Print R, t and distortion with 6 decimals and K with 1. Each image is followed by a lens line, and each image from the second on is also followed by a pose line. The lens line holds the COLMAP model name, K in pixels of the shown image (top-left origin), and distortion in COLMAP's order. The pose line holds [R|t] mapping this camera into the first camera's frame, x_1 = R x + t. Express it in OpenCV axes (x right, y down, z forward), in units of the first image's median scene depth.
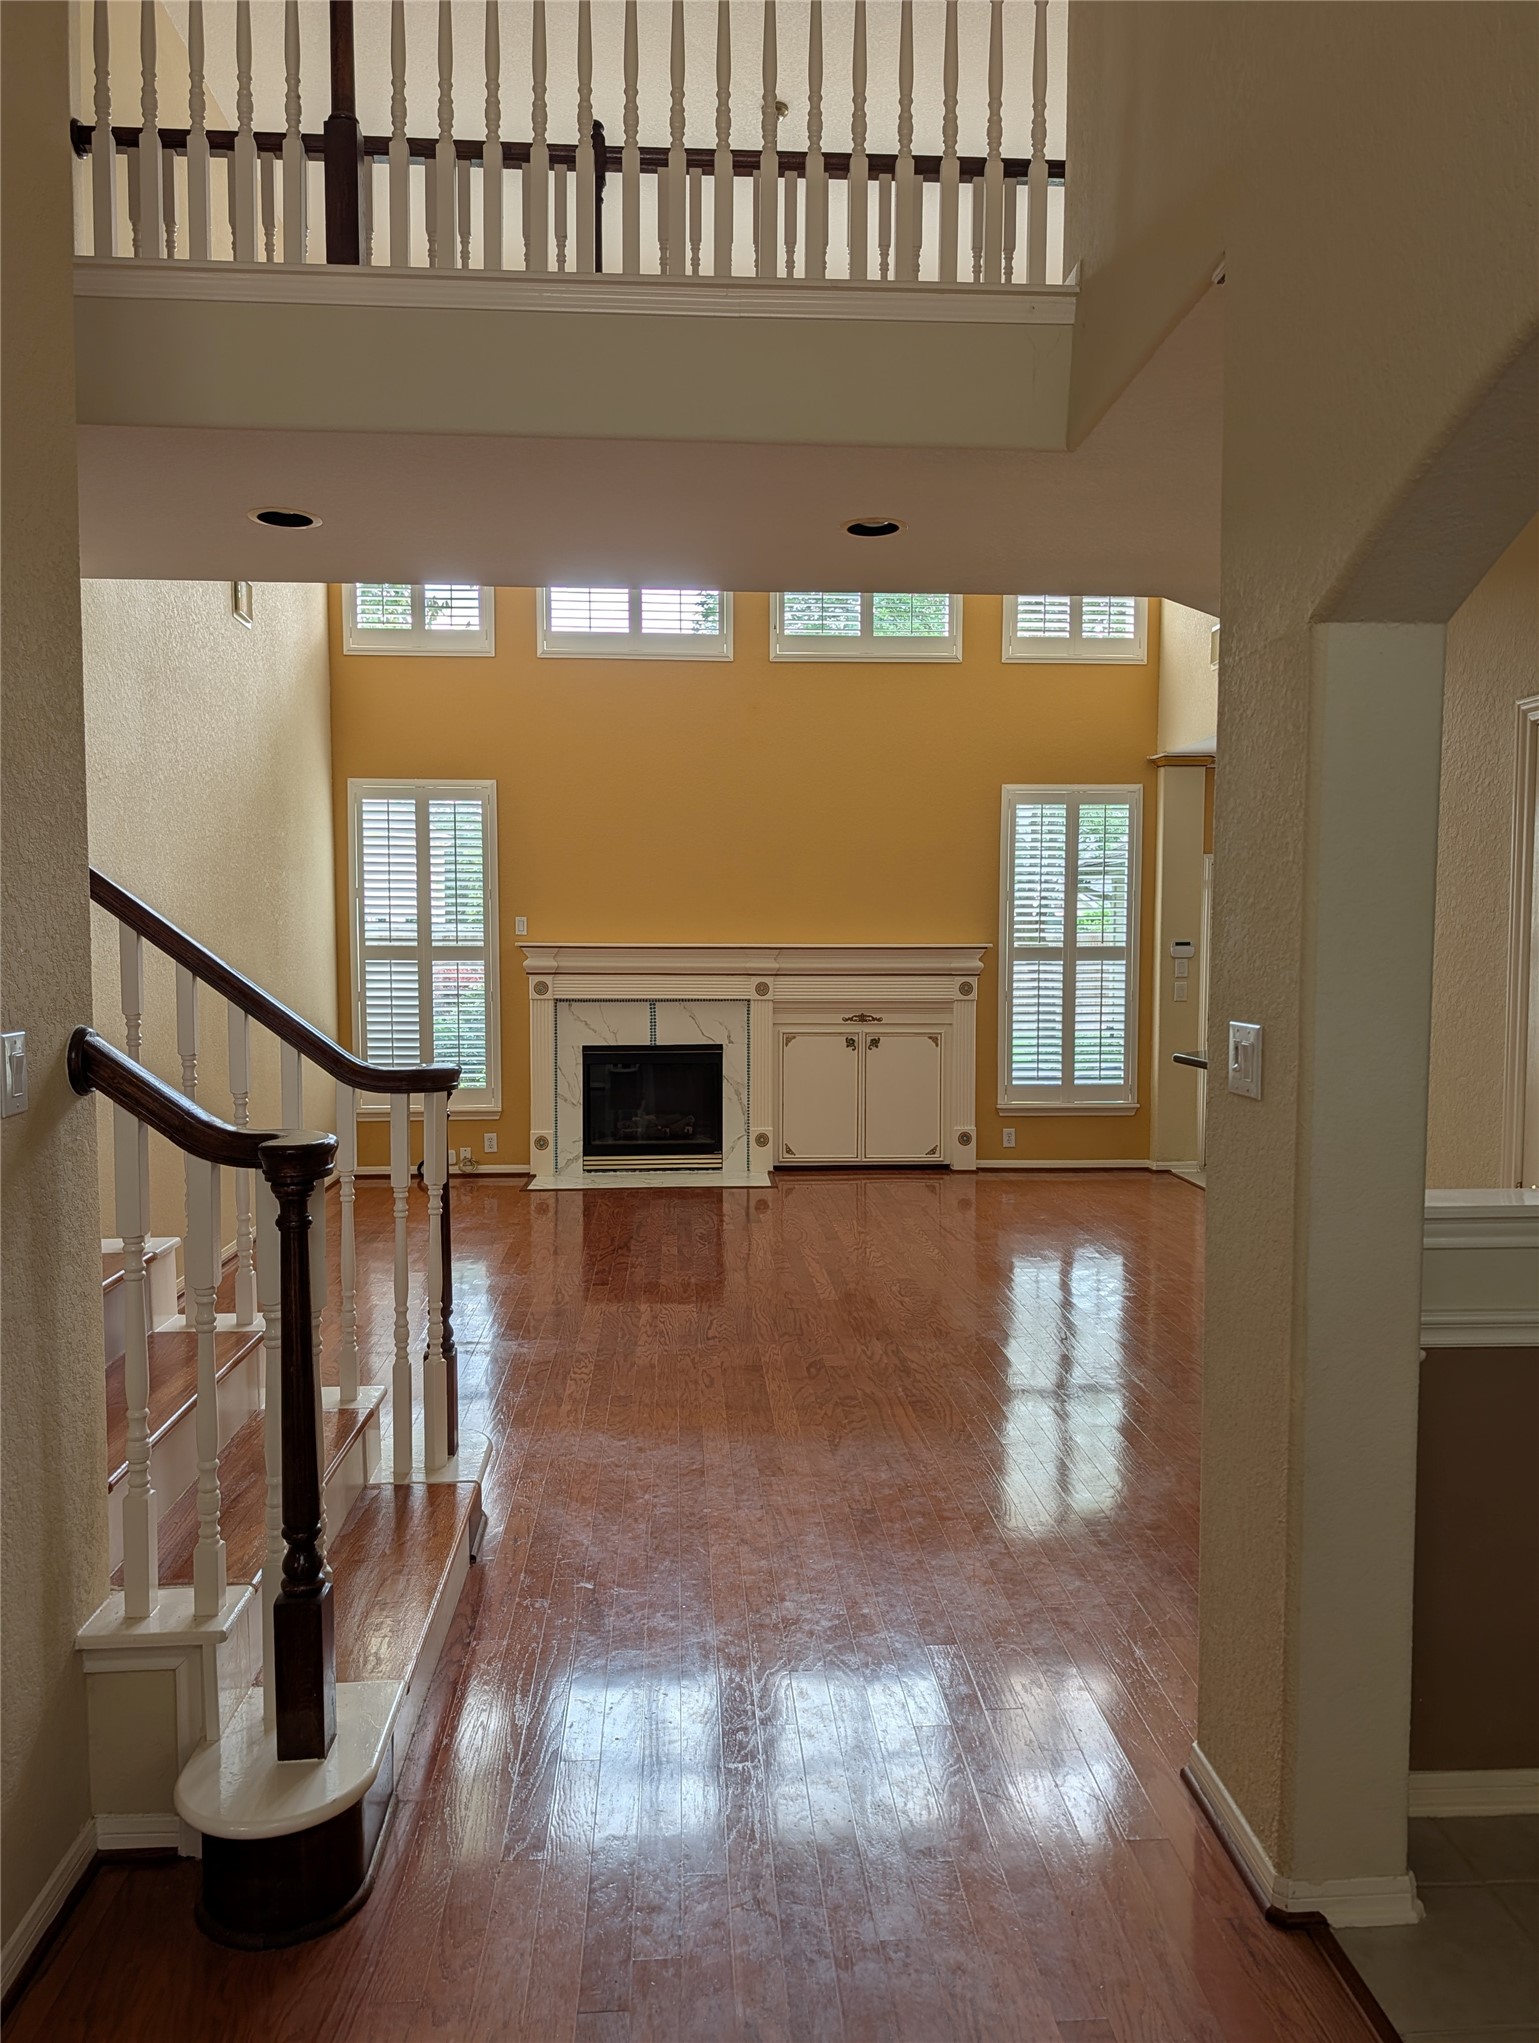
lens RADIAL K [[1461.2, 0, 769.3], [0, 1461.2, 1039.1], [0, 0, 1]] dist [0.017591, -0.017452]
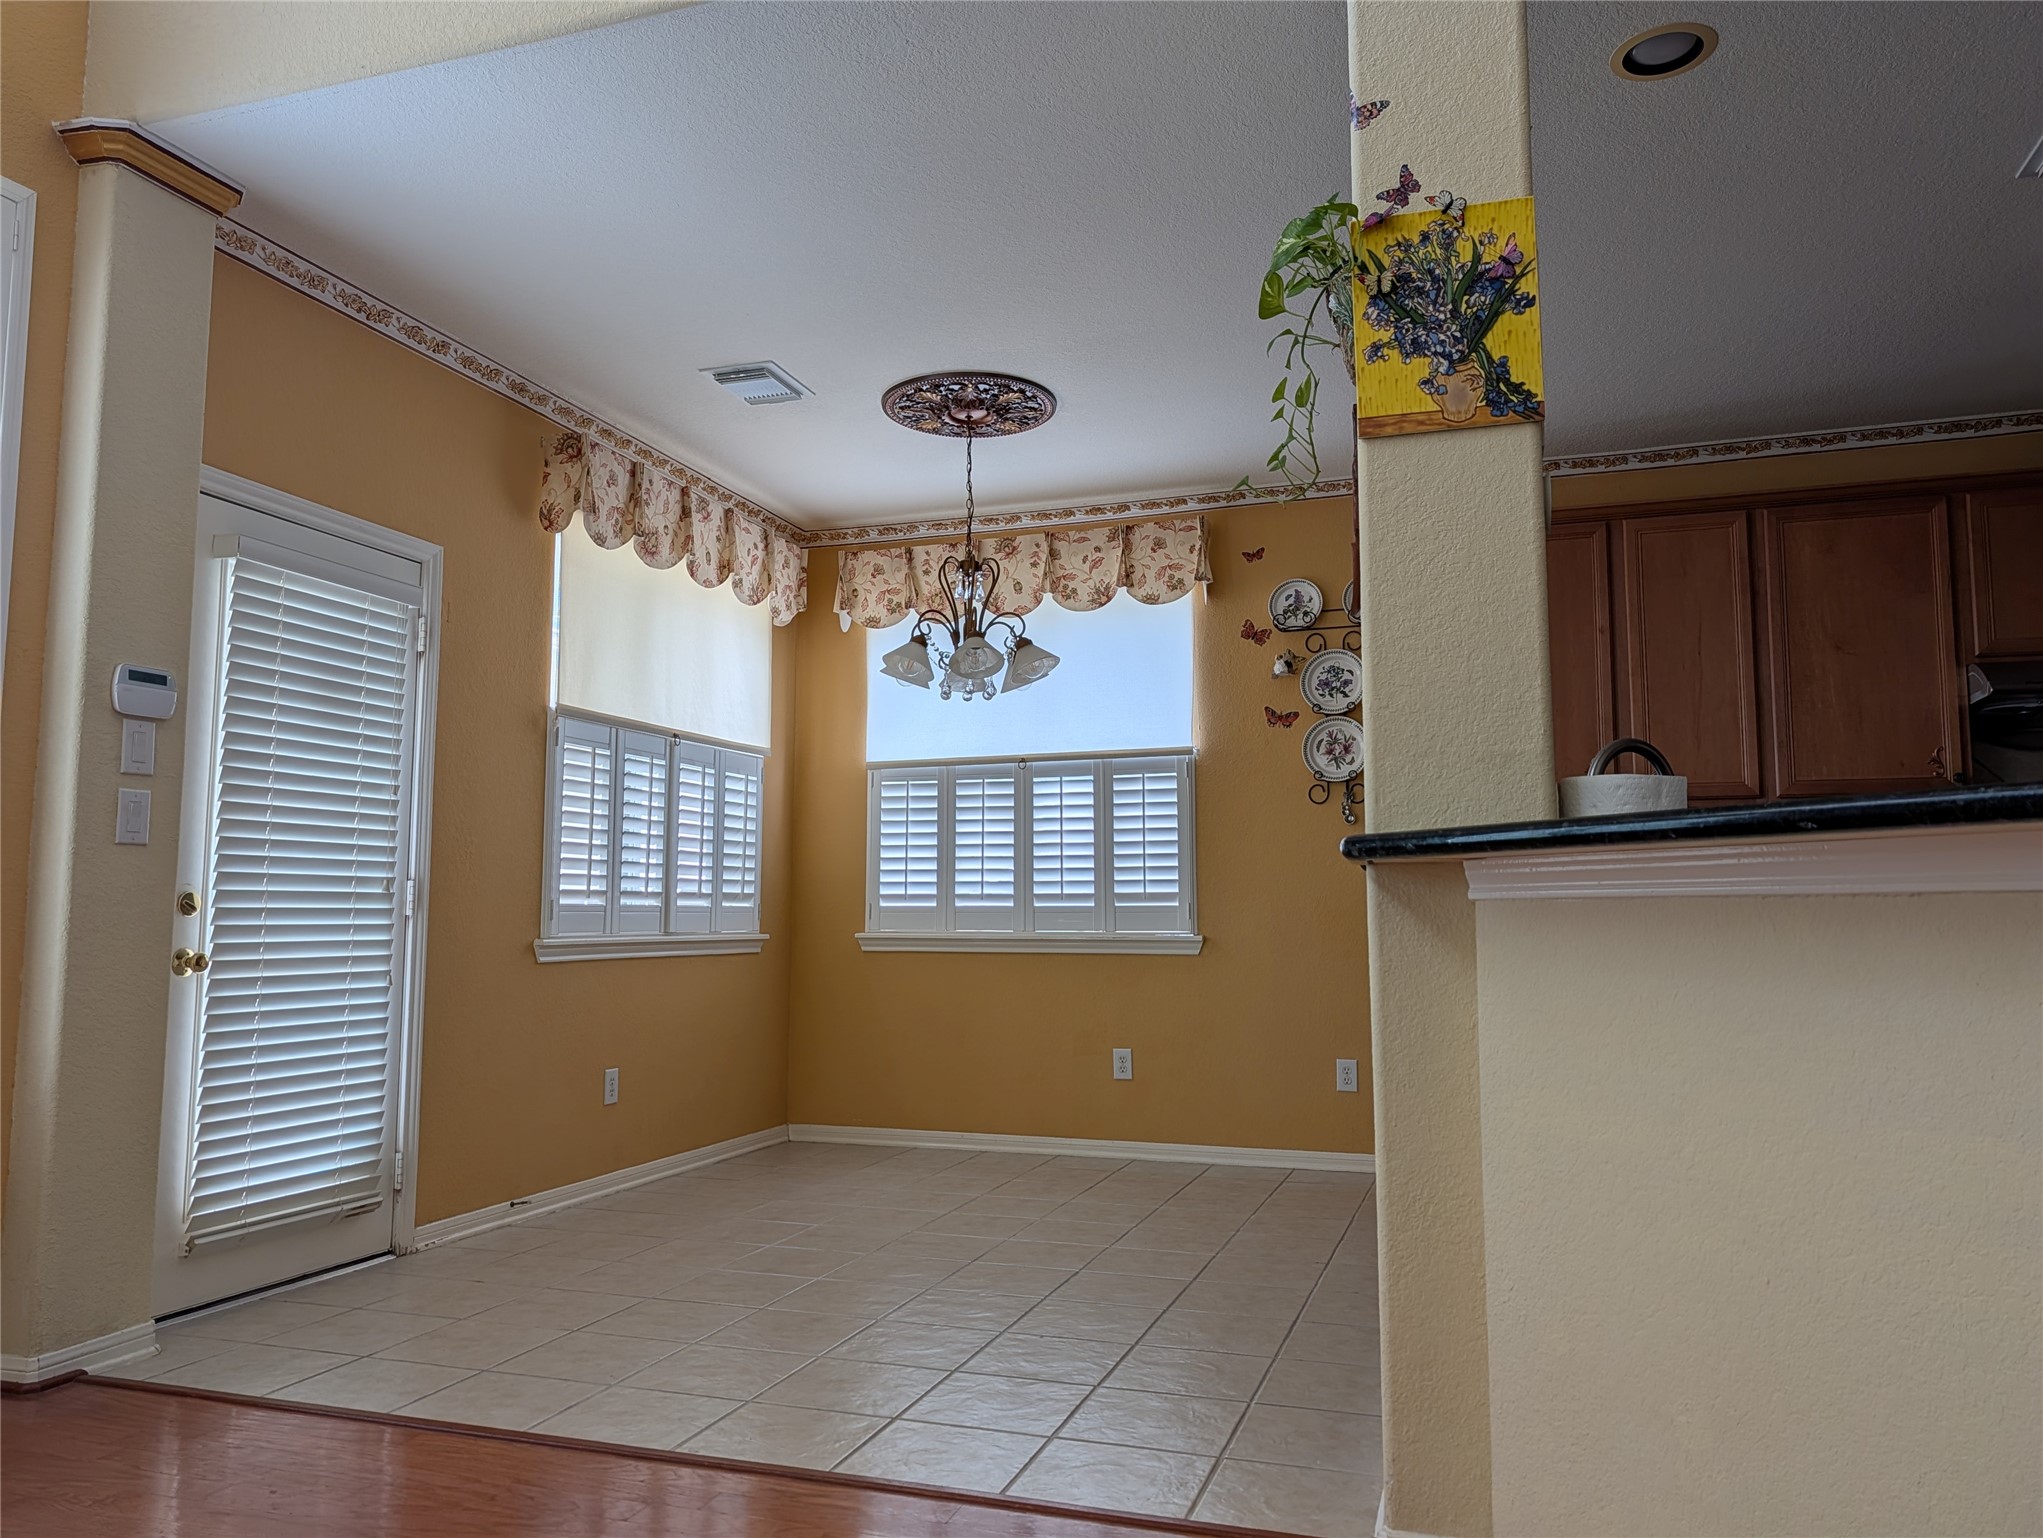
lens RADIAL K [[1461.2, 0, 1016.1], [0, 1461.2, 769.0], [0, 0, 1]] dist [0.017591, -0.017452]
pose [[0.376654, 0.090686, 0.921904, 0.042932], [0.061504, 0.990553, -0.122567, 0.011488], [-0.924310, 0.102866, 0.367518, 0.686503]]
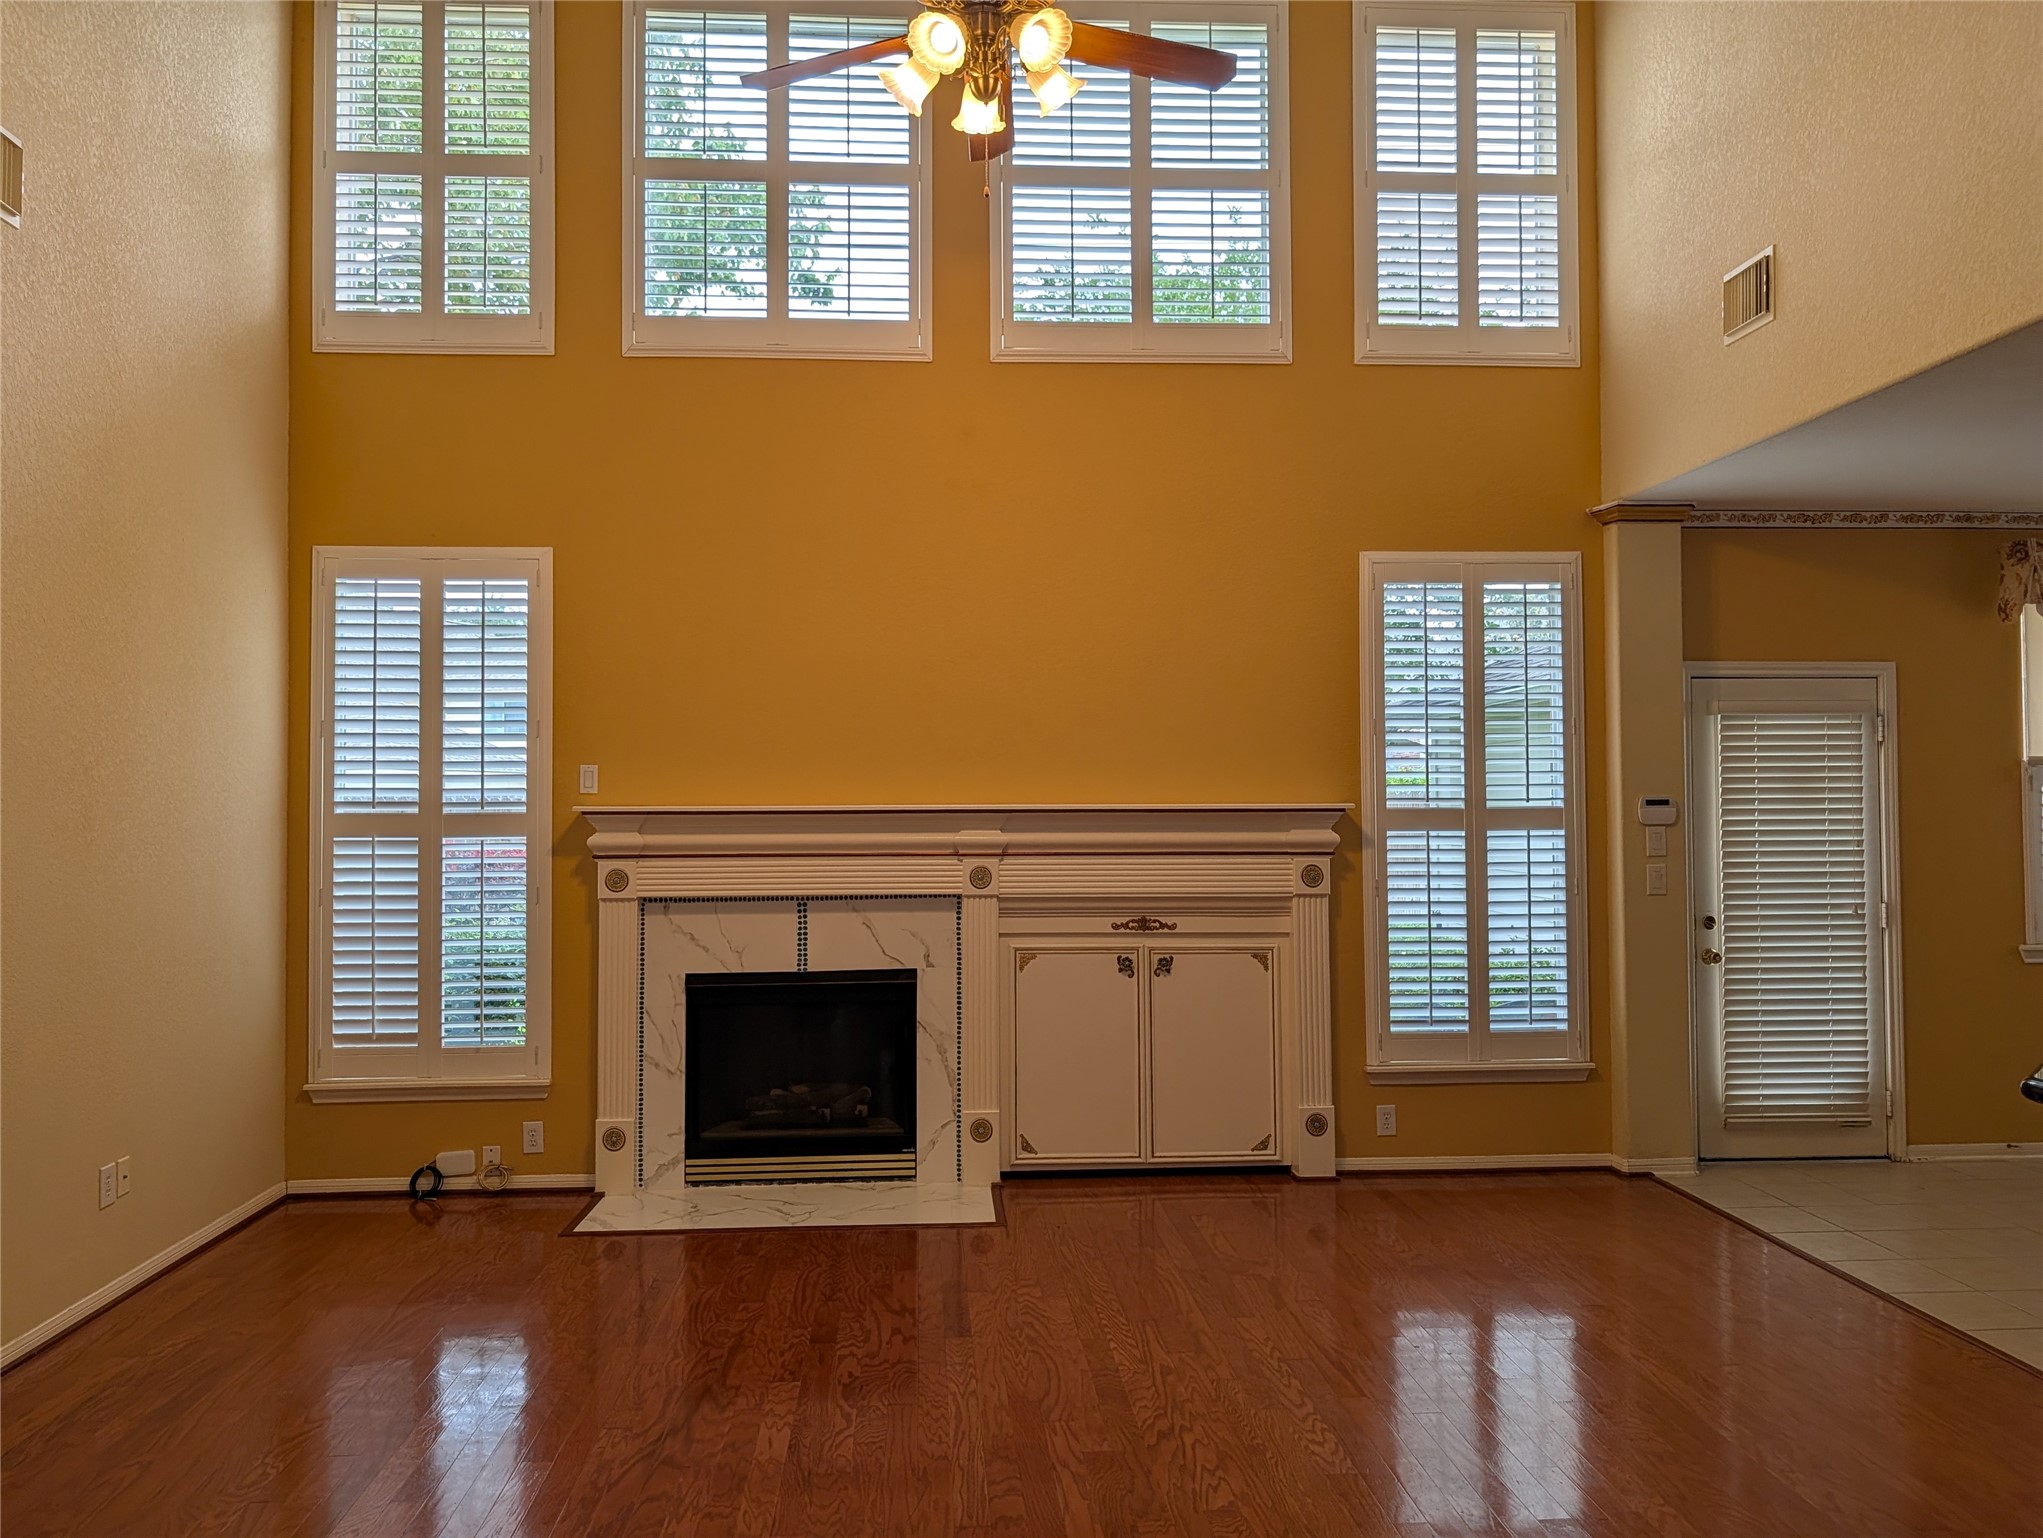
lens RADIAL K [[1461.2, 0, 1019.2], [0, 1461.2, 759.5], [0, 0, 1]] dist [0.017591, -0.017452]
pose [[0.999950, -0.005831, 0.008130, 0.006595], [0.006584, 0.995365, -0.095946, -0.025152], [-0.007533, 0.095995, 0.995353, 0.380532]]
